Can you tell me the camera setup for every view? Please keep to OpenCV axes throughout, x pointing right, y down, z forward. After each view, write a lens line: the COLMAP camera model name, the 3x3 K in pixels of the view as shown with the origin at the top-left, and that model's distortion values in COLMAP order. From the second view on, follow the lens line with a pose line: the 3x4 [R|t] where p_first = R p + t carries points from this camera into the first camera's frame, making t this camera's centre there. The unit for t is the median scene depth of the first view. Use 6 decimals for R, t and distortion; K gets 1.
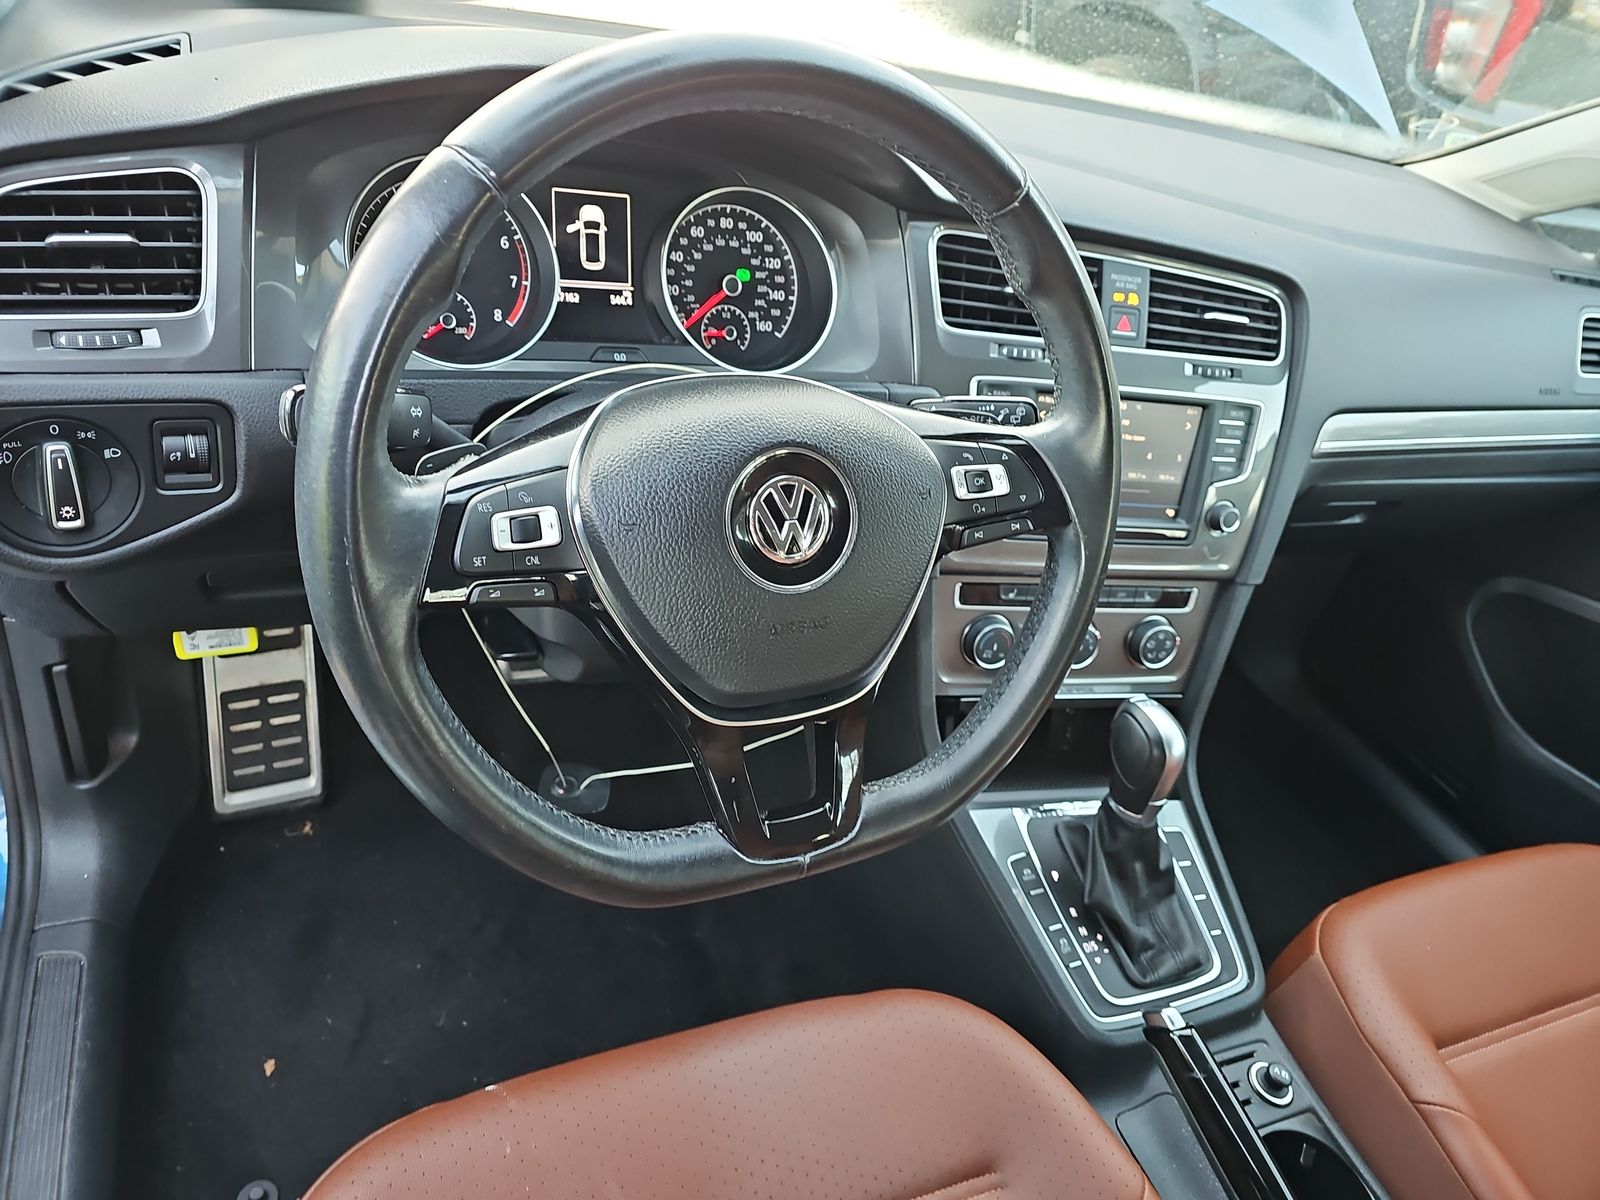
lens RADIAL K [[1062.9, 0, 784.9], [0, 1062.9, 615.6], [0, 0, 1]] dist [0.024777, -0.003759]
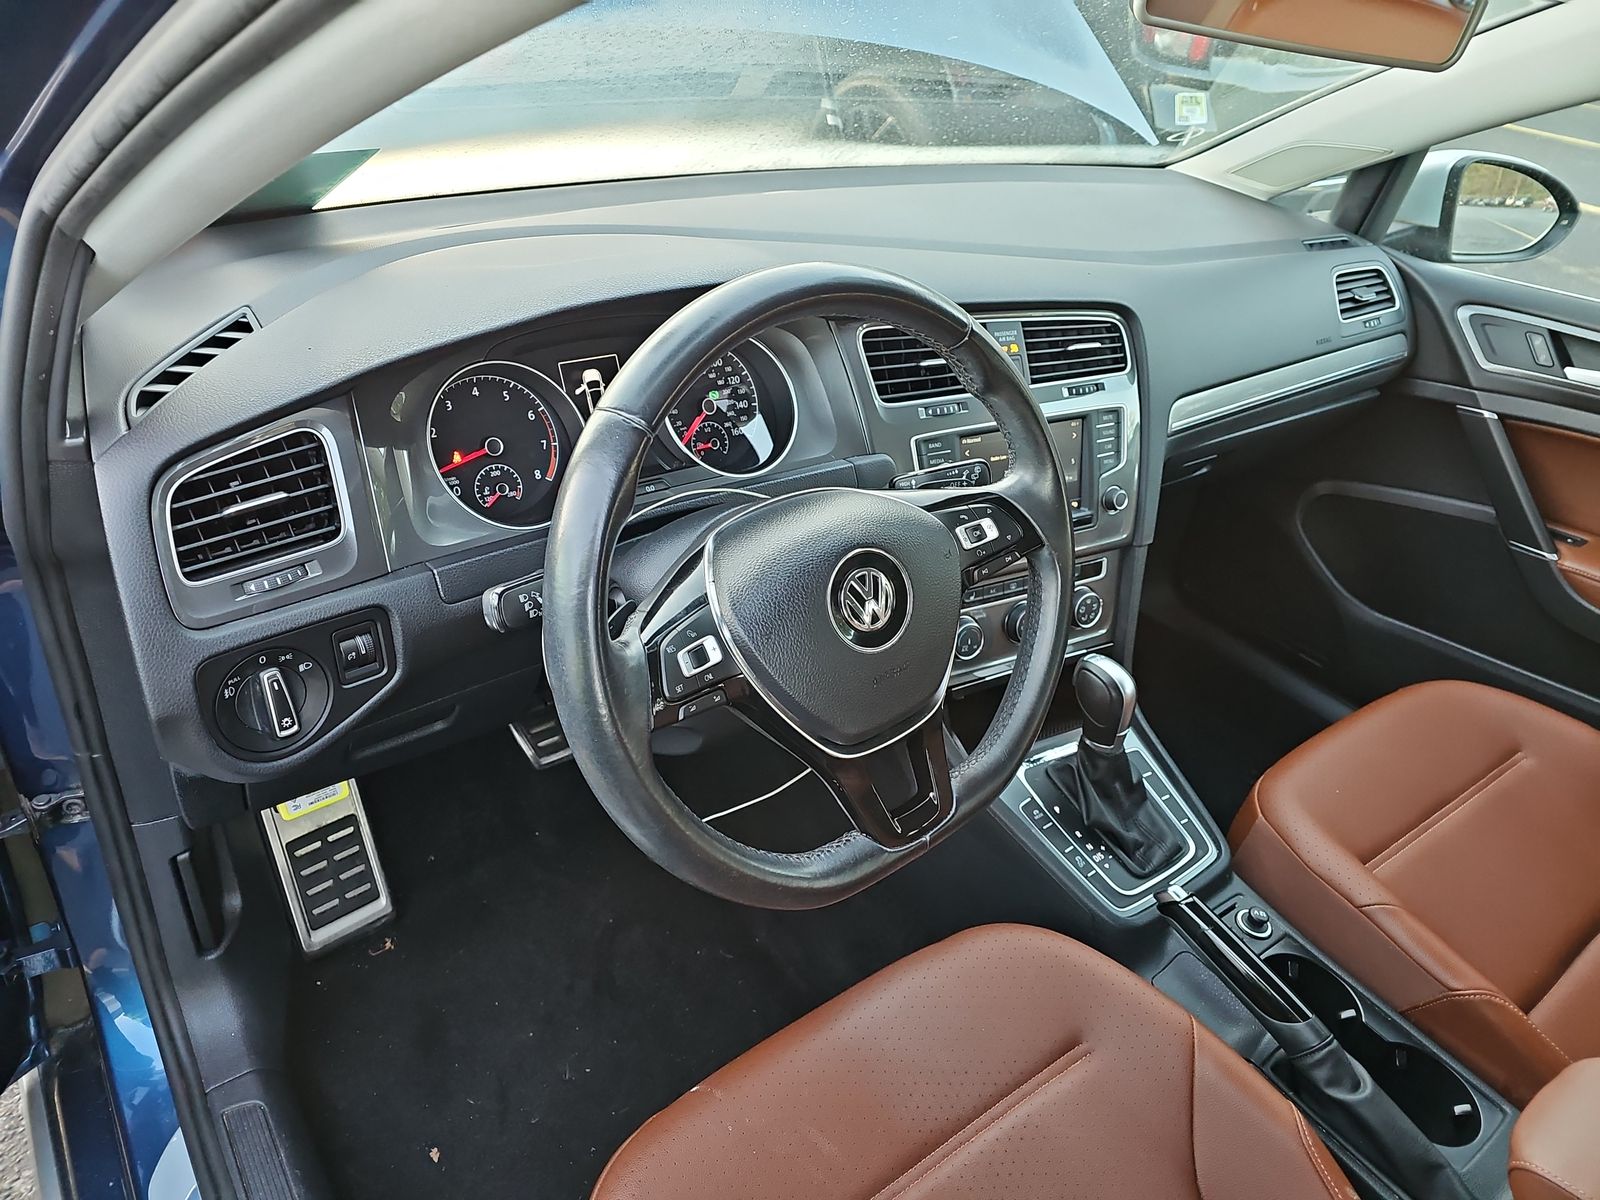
lens RADIAL K [[1045.8, 0, 787.4], [0, 1045.8, 620.8], [0, 0, 1]] dist [0.052400, -0.034352]
pose [[0.964107, -0.230773, 0.131308, -0.174329], [0.230744, 0.972889, 0.015650, -0.067607], [-0.131359, 0.015210, 0.991218, -0.194009]]
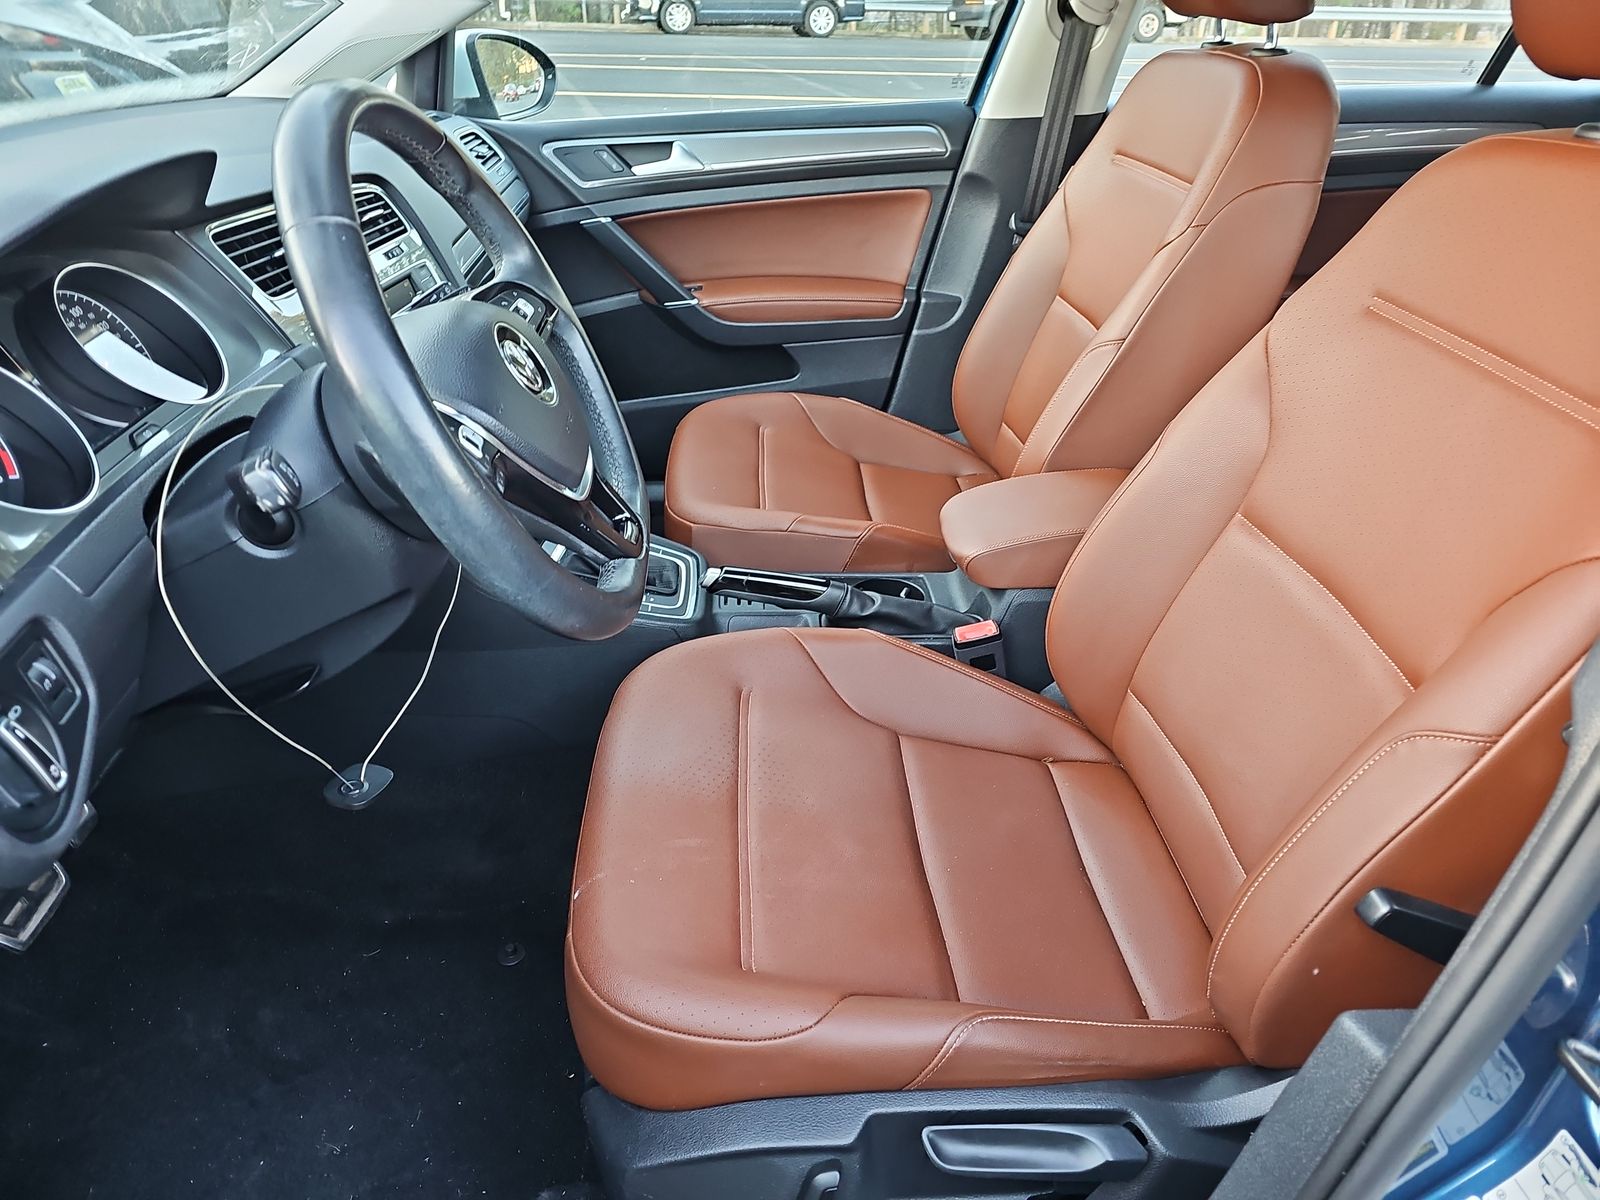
lens RADIAL K [[1045.8, 0, 787.4], [0, 1045.8, 620.8], [0, 0, 1]] dist [0.052400, -0.034352]
pose [[0.336226, -0.652030, 0.679566, -0.708843], [0.608828, 0.701006, 0.371374, -0.100972], [-0.718527, 0.288873, 0.632671, -0.092852]]
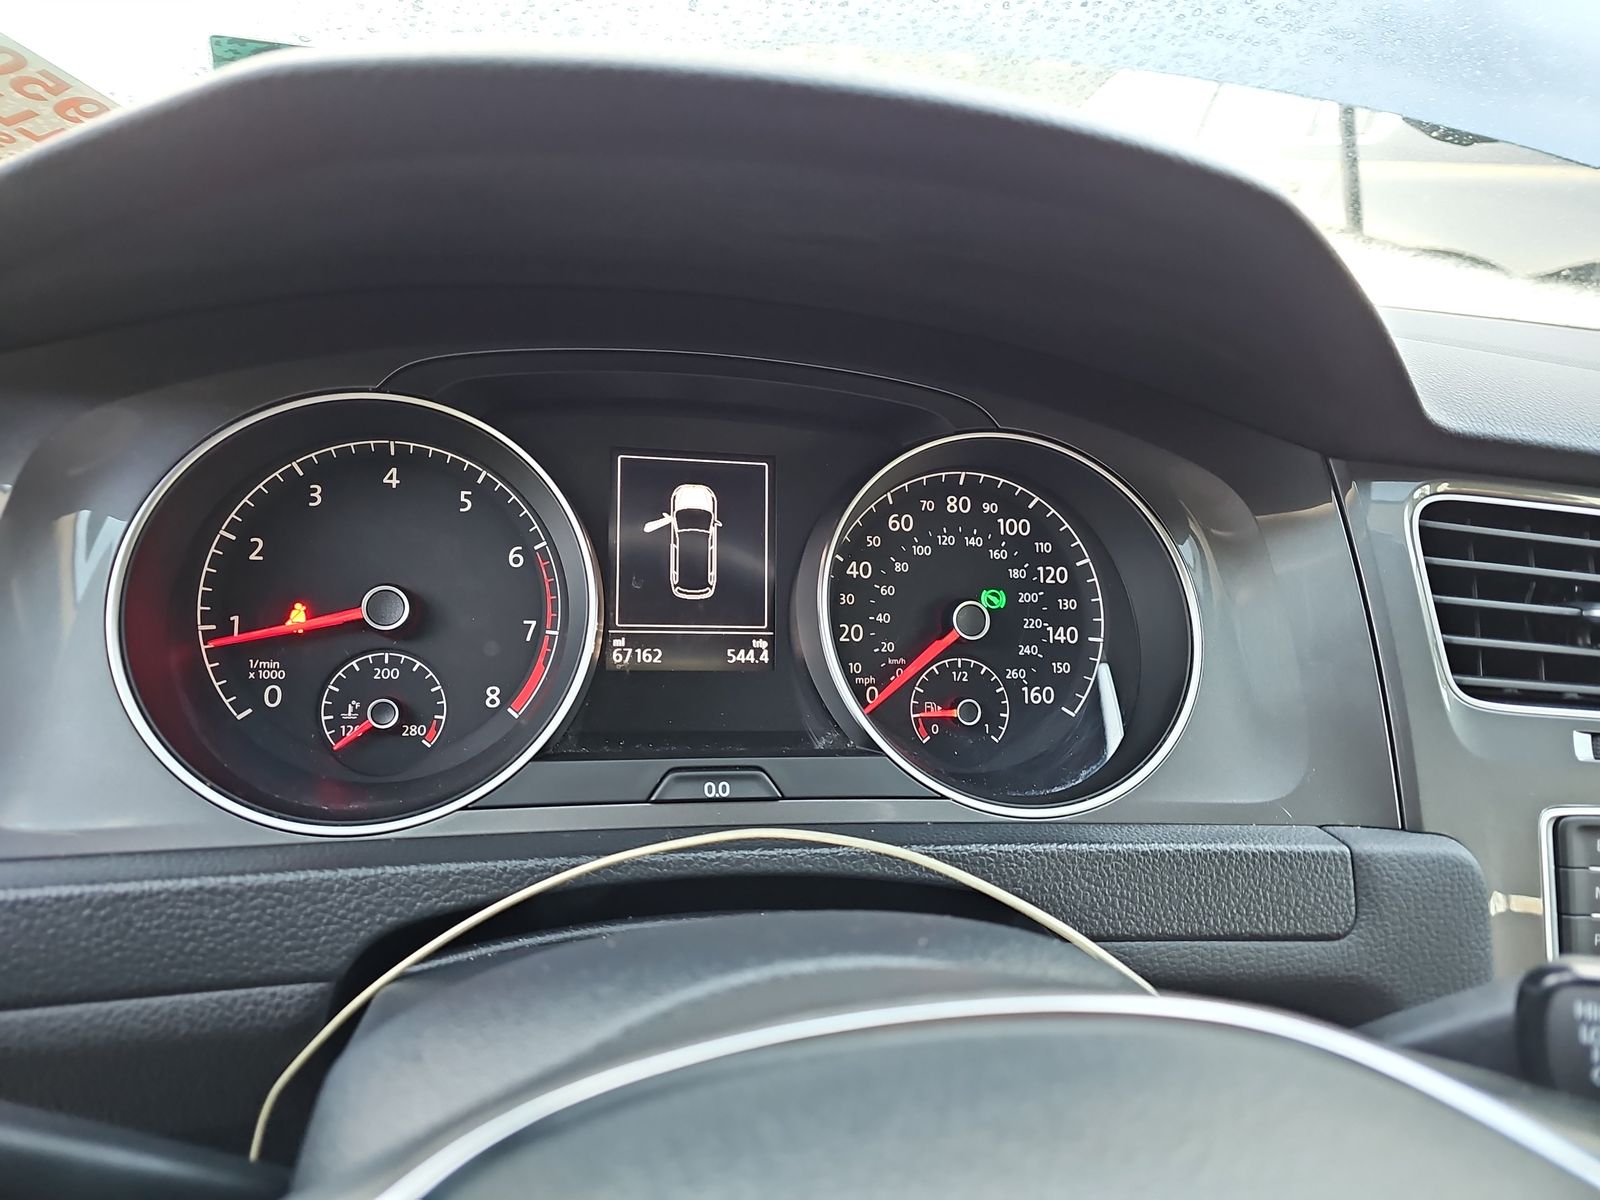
lens RADIAL K [[1070.7, 0, 800.0], [0, 1070.7, 600.0], [0, 0, 1]] dist [0.141655, -0.281265]
pose [[0.977558, -0.031535, -0.208295, -0.022506], [-0.030409, 0.957257, -0.287637, -0.168913], [0.208462, 0.287516, 0.934814, 0.501929]]
